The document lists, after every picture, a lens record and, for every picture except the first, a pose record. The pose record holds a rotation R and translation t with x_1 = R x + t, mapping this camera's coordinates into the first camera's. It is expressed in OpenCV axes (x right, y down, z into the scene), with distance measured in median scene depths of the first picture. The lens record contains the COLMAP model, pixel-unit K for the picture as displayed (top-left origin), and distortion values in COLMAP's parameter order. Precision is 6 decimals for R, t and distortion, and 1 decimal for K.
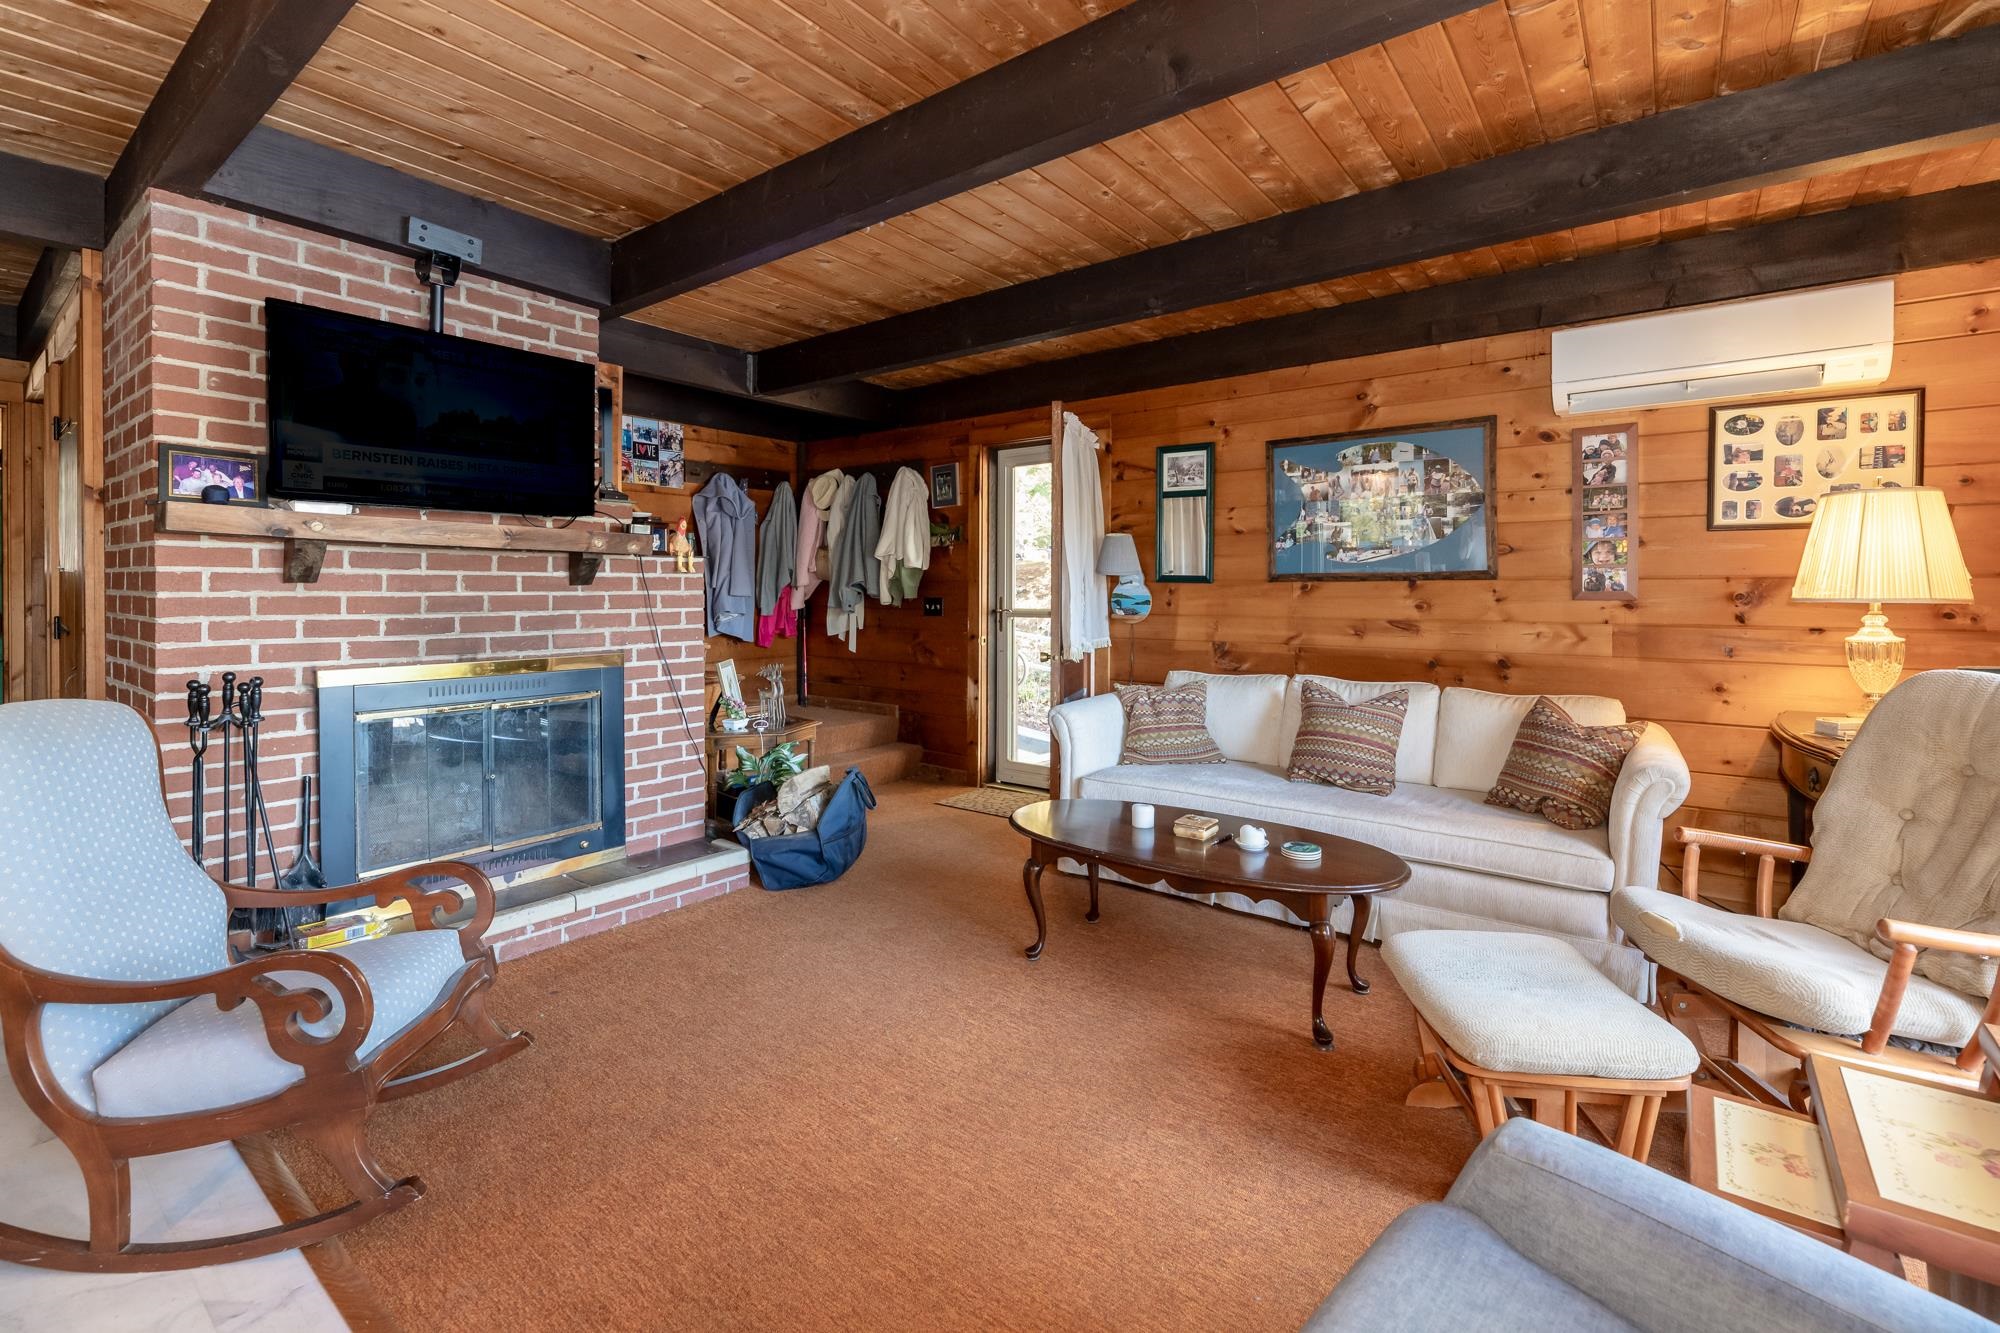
lens RADIAL K [[872.3, 0, 1002.0], [0, 872.3, 597.9], [0, 0, 1]] dist [-0.002649, -0.000443]
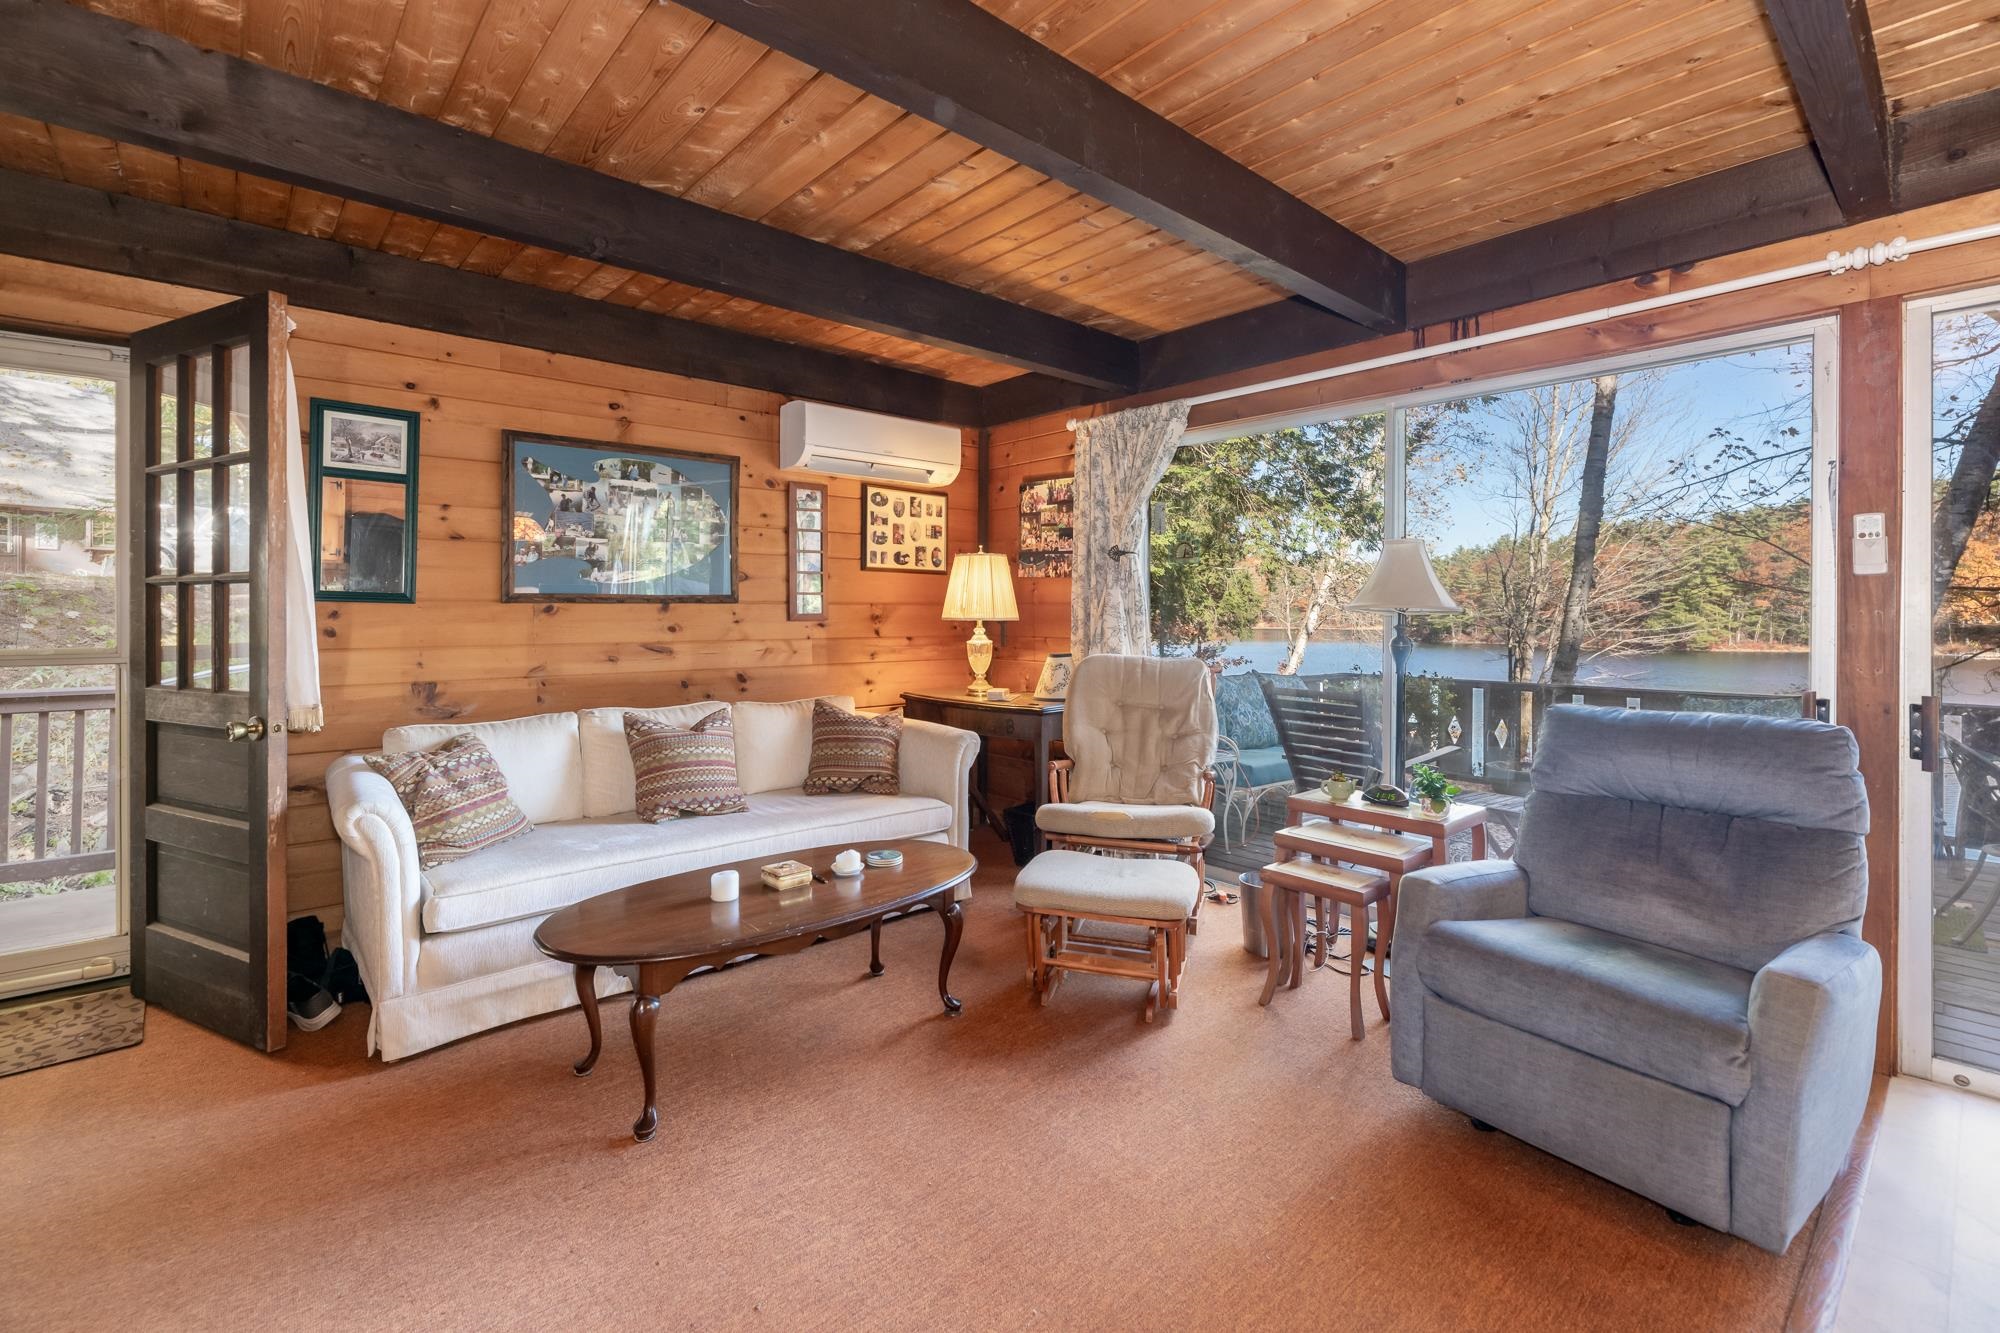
lens RADIAL K [[872.3, 0, 990.5], [0, 872.3, 618.4], [0, 0, 1]] dist [-0.002649, -0.000443]
pose [[0.198639, -0.007598, 0.980043, -0.487646], [0.006850, 0.999956, 0.006364, -0.006734], [-0.980049, 0.005449, 0.198682, 0.476859]]
